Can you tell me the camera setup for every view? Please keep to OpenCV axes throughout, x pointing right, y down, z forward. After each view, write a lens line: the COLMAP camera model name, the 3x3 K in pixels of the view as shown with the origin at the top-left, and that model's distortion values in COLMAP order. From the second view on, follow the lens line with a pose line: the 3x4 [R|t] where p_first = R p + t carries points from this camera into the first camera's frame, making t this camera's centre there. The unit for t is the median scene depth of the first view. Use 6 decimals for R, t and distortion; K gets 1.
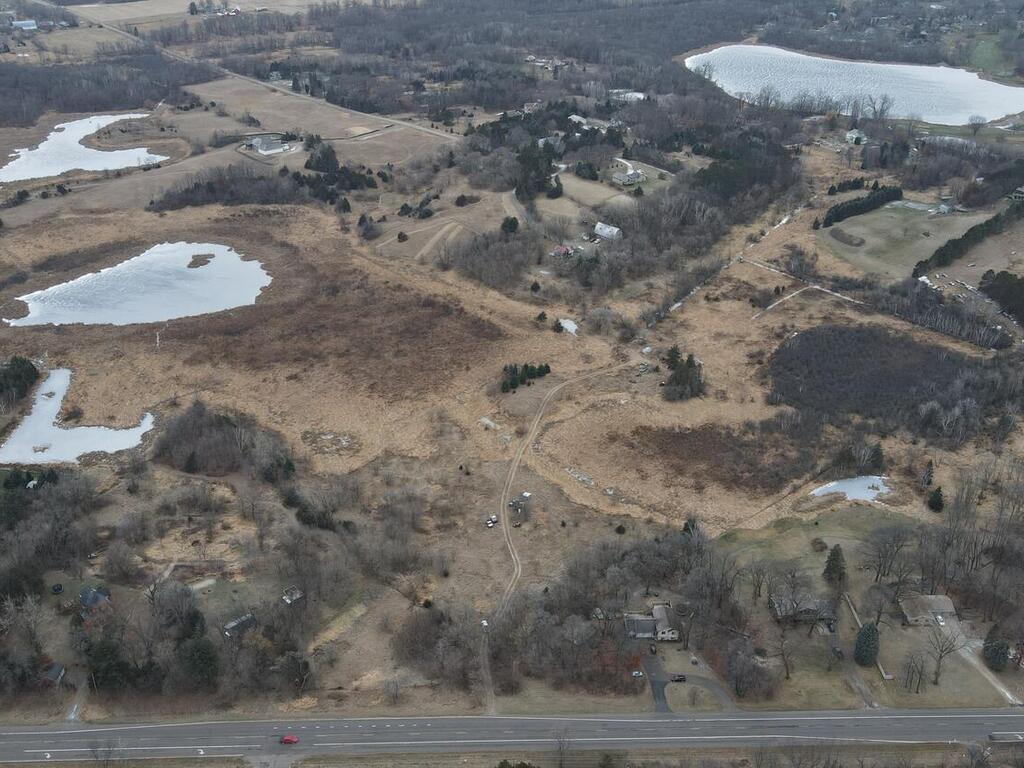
lens RADIAL K [[1008.9, 0, 502.7], [0, 1008.9, 384.9], [0, 0, 1]] dist [-0.023659, 0.086367]
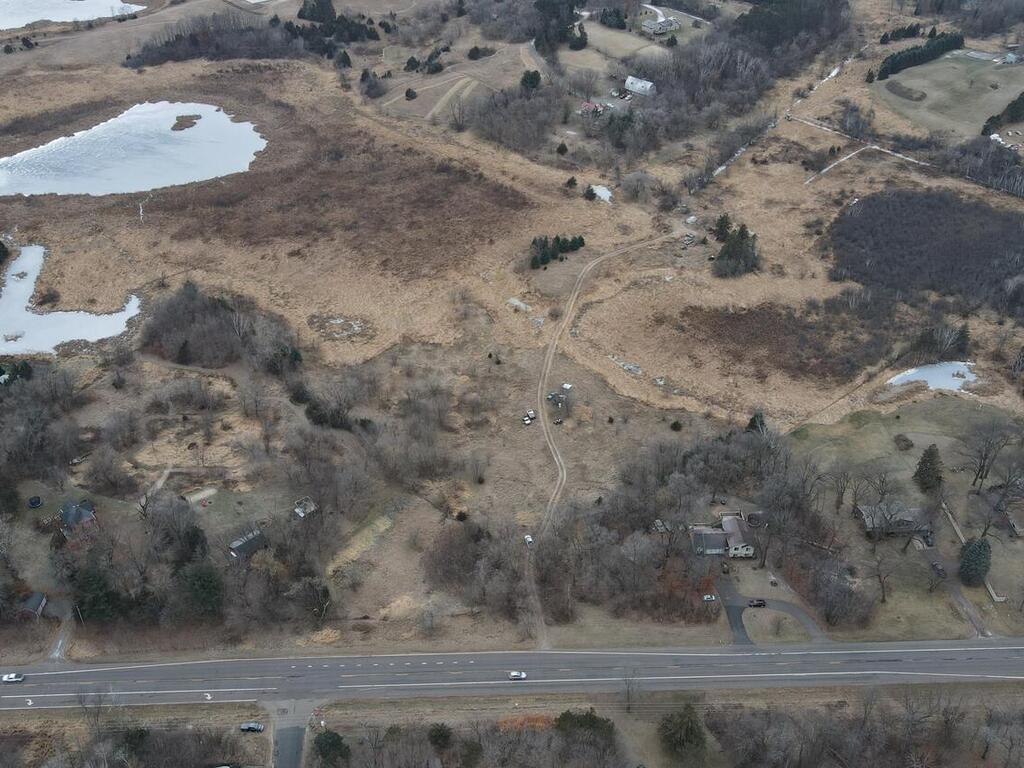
lens RADIAL K [[1008.9, 0, 502.7], [0, 1008.9, 384.9], [0, 0, 1]] dist [-0.023659, 0.086367]
pose [[0.999971, -0.007490, 0.001286, -0.029207], [0.007270, 0.992126, 0.125034, -0.002528], [-0.002213, -0.125021, 0.992152, 0.111828]]
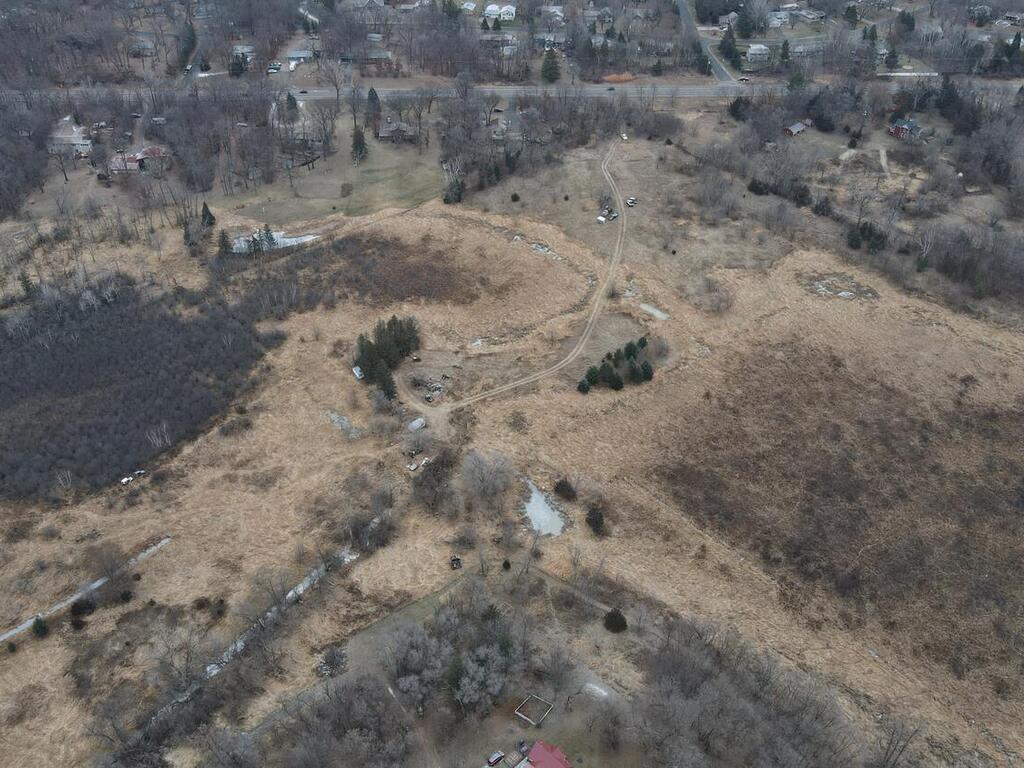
lens RADIAL K [[1008.9, 0, 502.7], [0, 1008.9, 384.9], [0, 0, 1]] dist [-0.023659, 0.086367]
pose [[-0.999858, -0.006449, 0.015549, 0.093390], [0.011527, 0.410838, 0.911635, -0.661206], [-0.012267, 0.911685, -0.410706, 1.376886]]
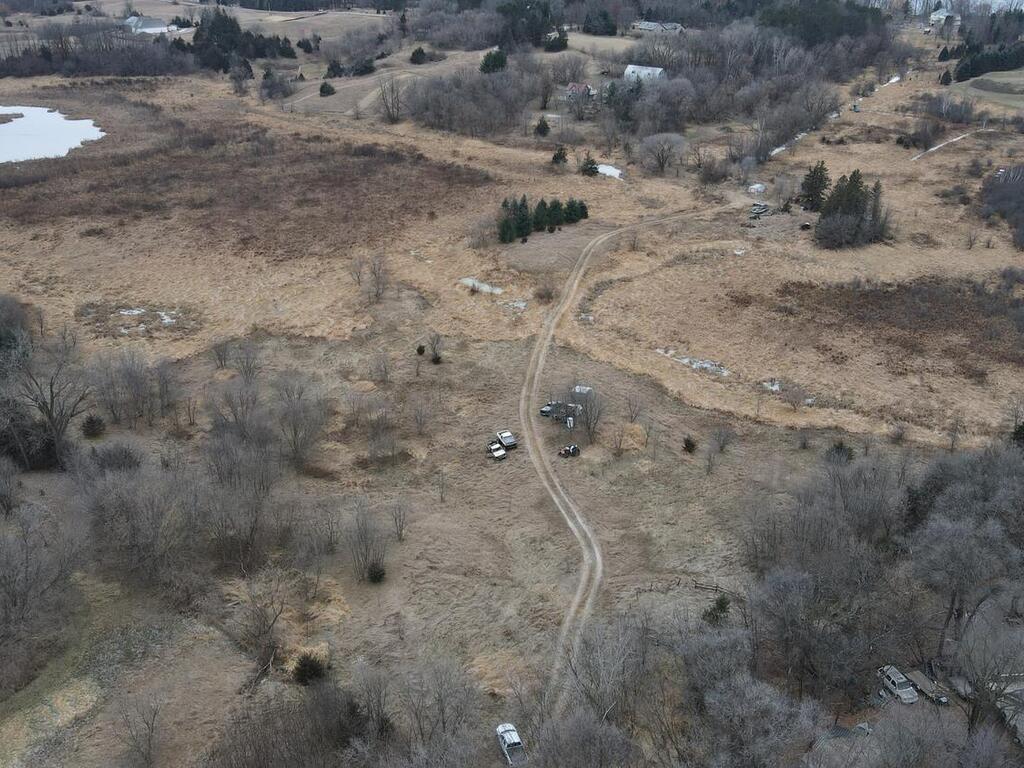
lens RADIAL K [[1008.9, 0, 502.7], [0, 1008.9, 384.9], [0, 0, 1]] dist [-0.023659, 0.086367]
pose [[0.999137, -0.024081, 0.033832, -0.019353], [0.025926, 0.998139, -0.055187, 0.112372], [-0.032440, 0.056016, 0.997903, 0.518050]]
